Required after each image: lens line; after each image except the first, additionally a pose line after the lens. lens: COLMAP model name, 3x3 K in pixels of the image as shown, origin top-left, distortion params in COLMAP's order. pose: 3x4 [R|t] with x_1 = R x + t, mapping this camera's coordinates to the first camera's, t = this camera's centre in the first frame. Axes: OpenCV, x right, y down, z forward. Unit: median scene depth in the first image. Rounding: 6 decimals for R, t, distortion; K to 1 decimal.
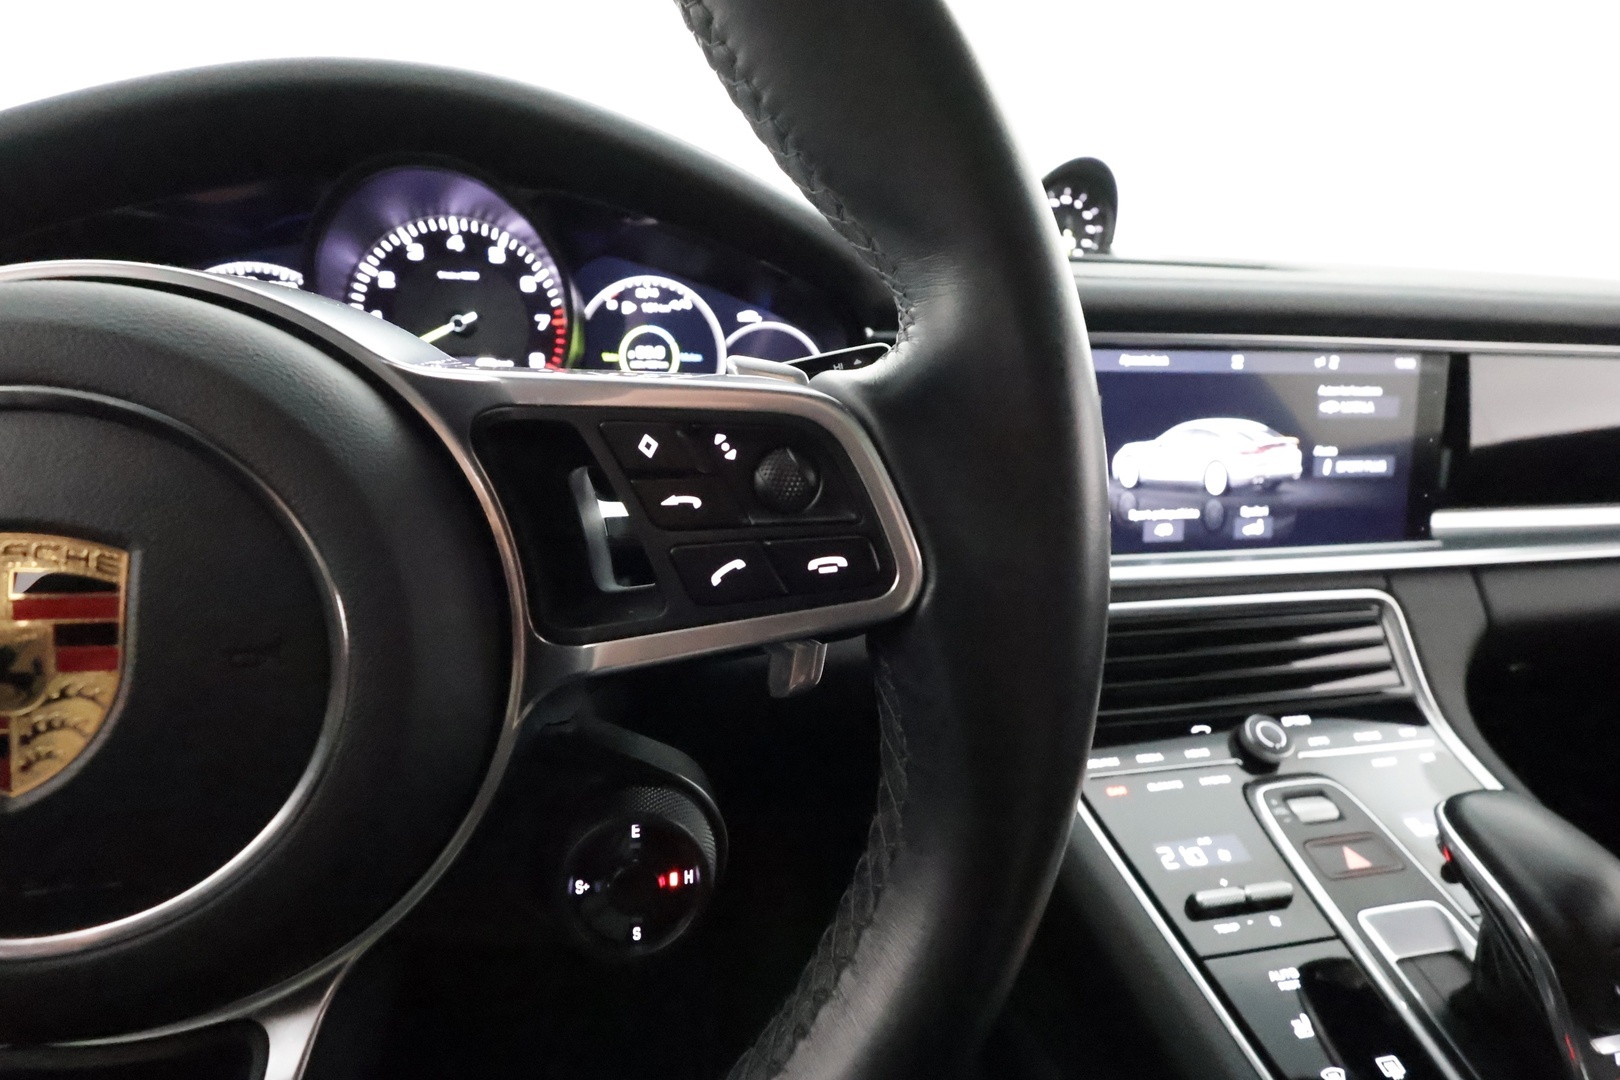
lens RADIAL K [[739.6, 0, 810.3], [0, 739.6, 540.1], [0, 0, 1]] dist [0.001644, -0.000555]
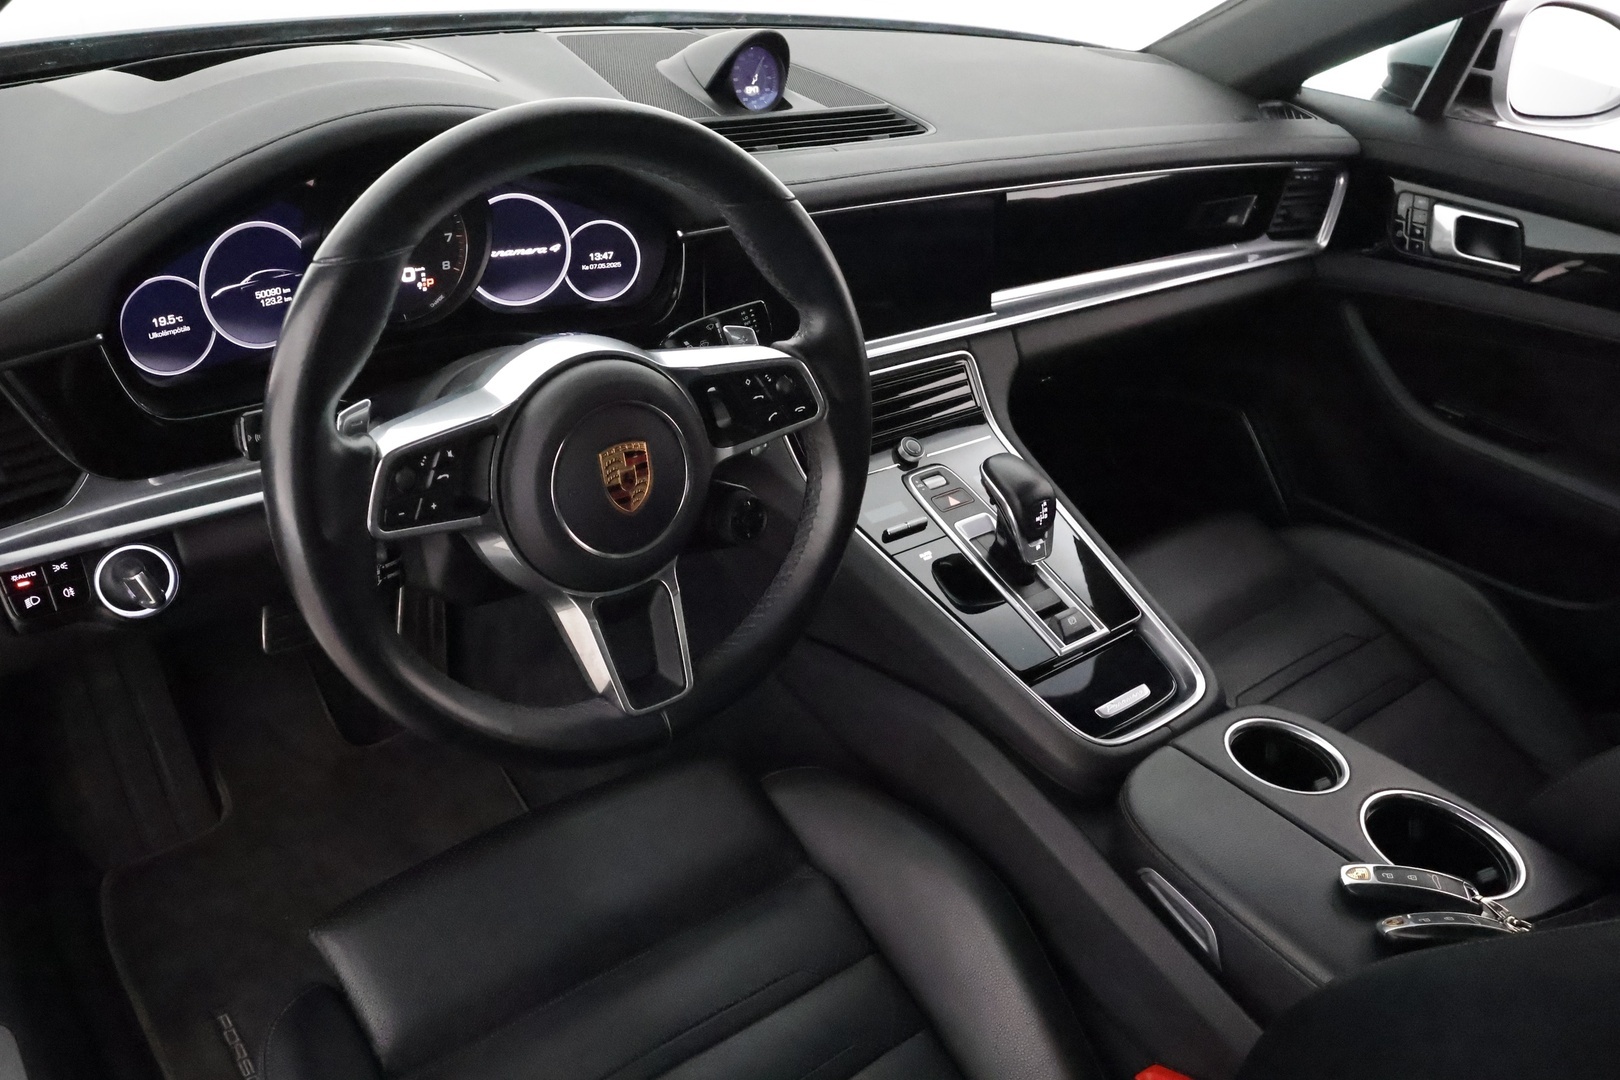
lens RADIAL K [[1238.2, 0, 813.9], [0, 1238.2, 542.2], [0, 0, 1]] dist [-0.009540, 0.010122]
pose [[0.873800, -0.196755, 0.444704, -0.942105], [0.075067, 0.958105, 0.276405, -0.352463], [-0.480457, -0.208140, 0.851962, -1.448936]]
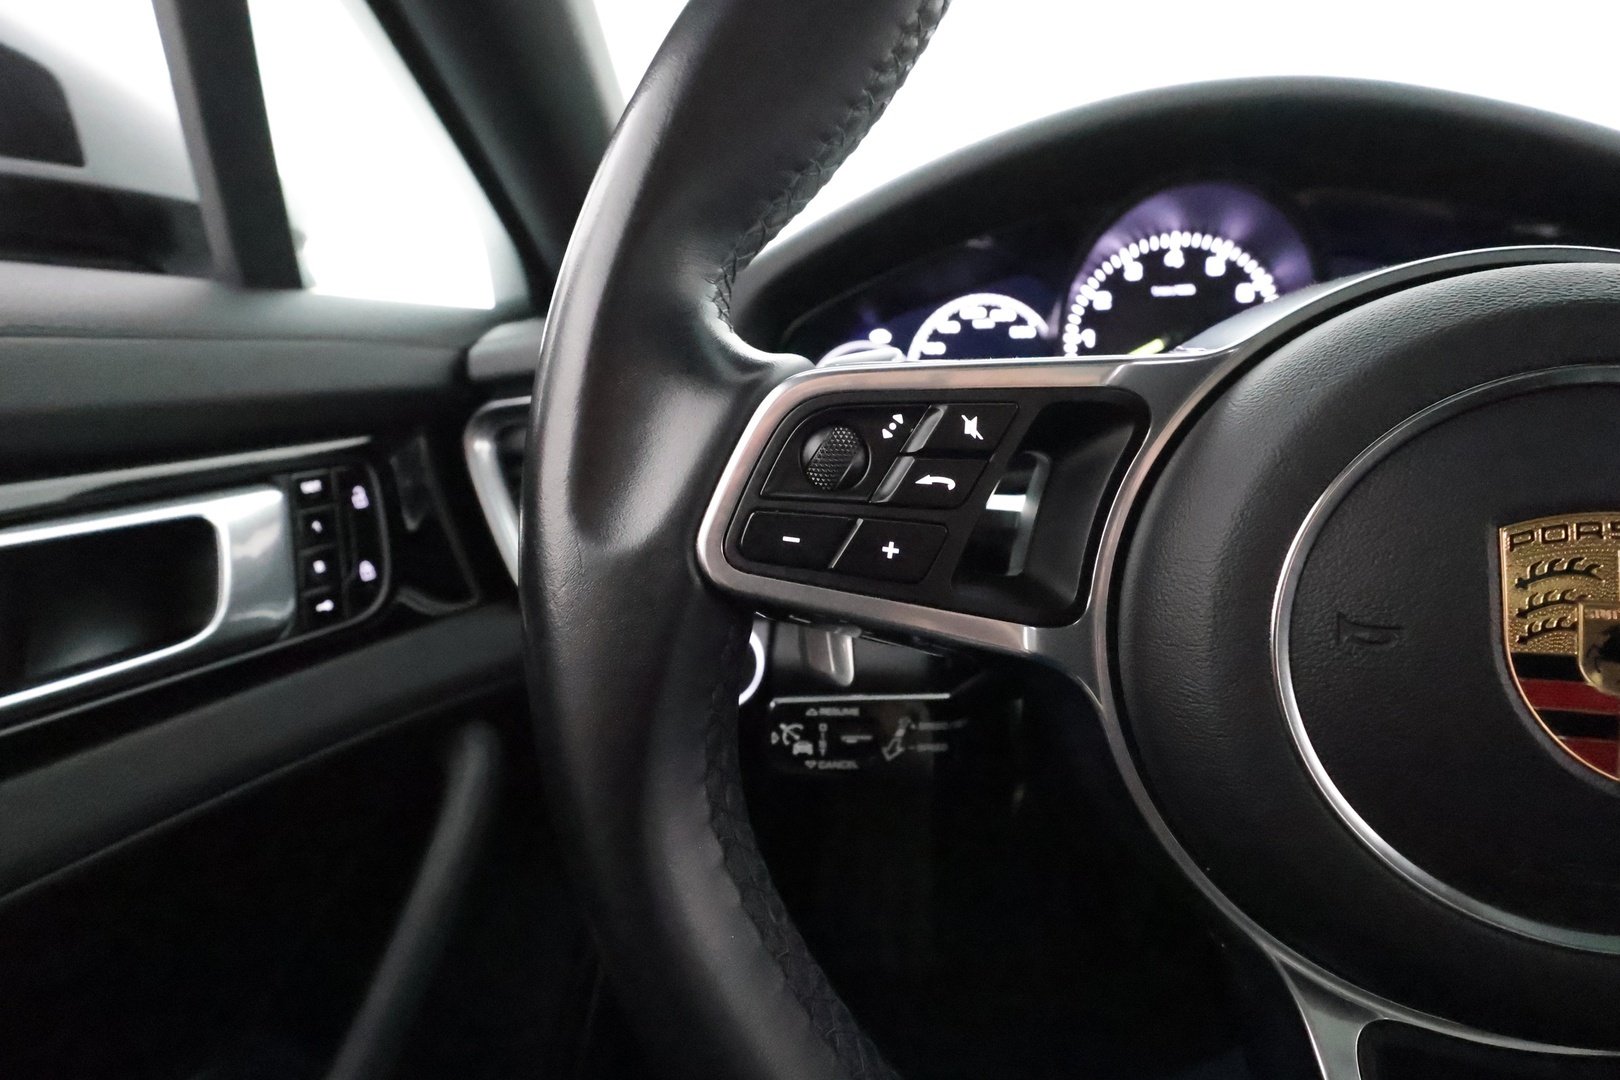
lens RADIAL K [[735.2, 0, 813.5], [0, 735.2, 543.1], [0, 0, 1]] dist [-0.010266, 0.000731]
pose [[0.915094, 0.039987, -0.401253, -0.517953], [-0.056838, 0.997927, -0.030175, 0.040117], [0.399214, 0.050420, 0.915470, -0.083810]]
